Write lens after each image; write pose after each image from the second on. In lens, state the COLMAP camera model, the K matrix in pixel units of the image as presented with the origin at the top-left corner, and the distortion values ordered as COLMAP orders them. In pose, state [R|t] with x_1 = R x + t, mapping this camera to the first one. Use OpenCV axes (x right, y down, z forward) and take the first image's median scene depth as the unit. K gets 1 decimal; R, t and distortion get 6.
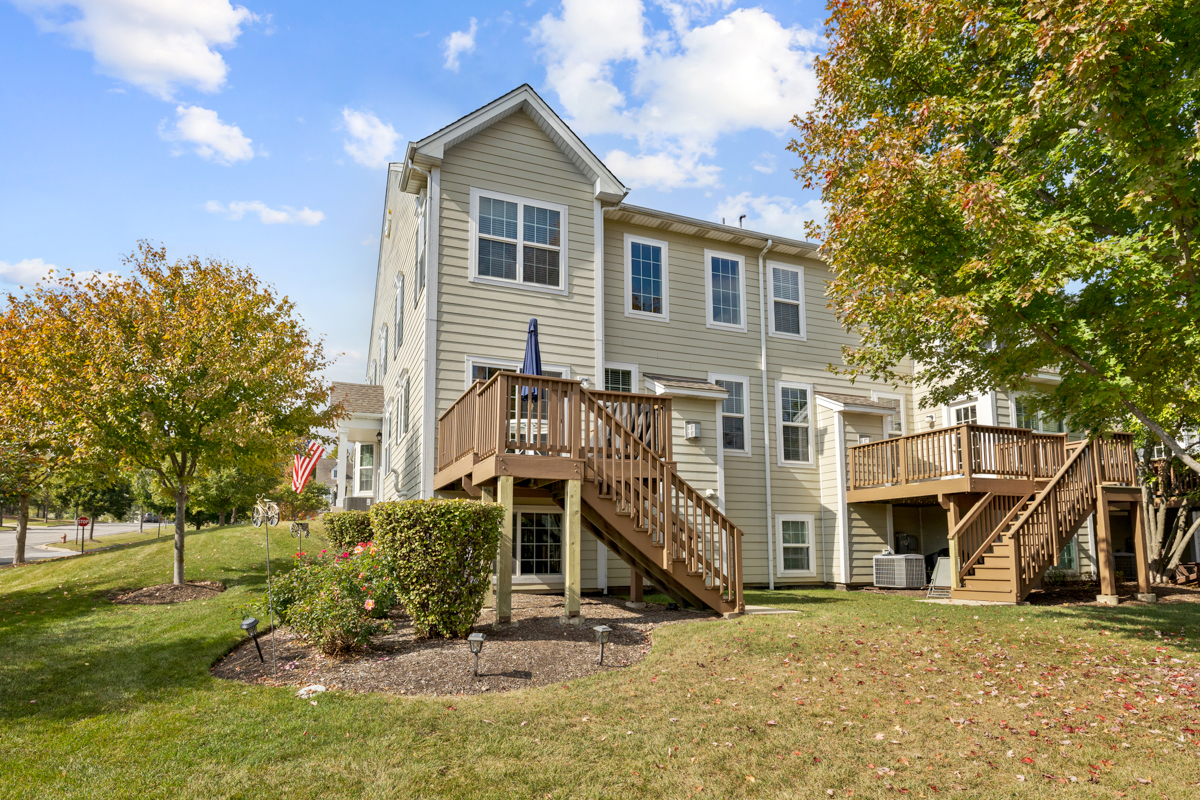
lens RADIAL K [[642.0, 0, 600.1], [0, 642.0, 494.8], [0, 0, 1]] dist [0.003144, 0.000077]
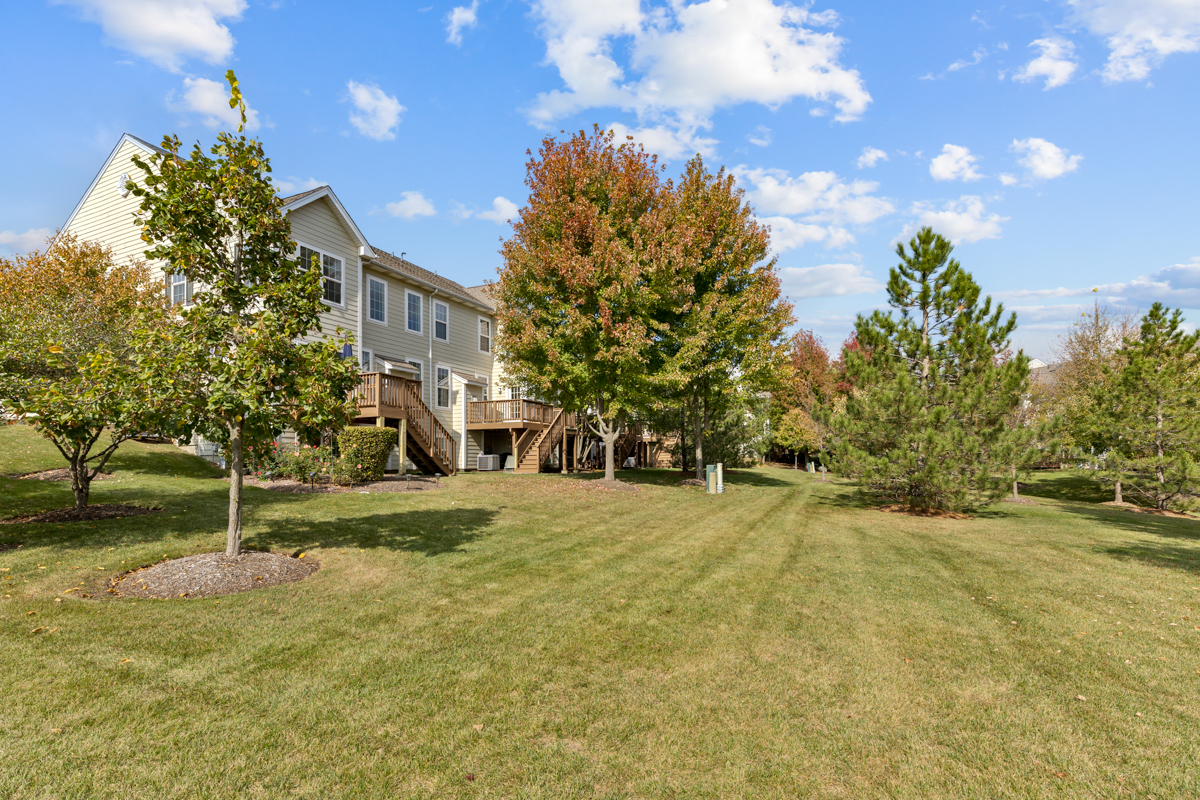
lens RADIAL K [[565.4, 0, 598.9], [0, 565.4, 406.0], [0, 0, 1]] dist [0.001517, 0.000061]
pose [[0.728438, 0.070704, 0.681453, -0.571287], [-0.062520, 0.997371, -0.036651, -0.023987], [-0.682253, -0.015906, 0.730943, -0.632812]]
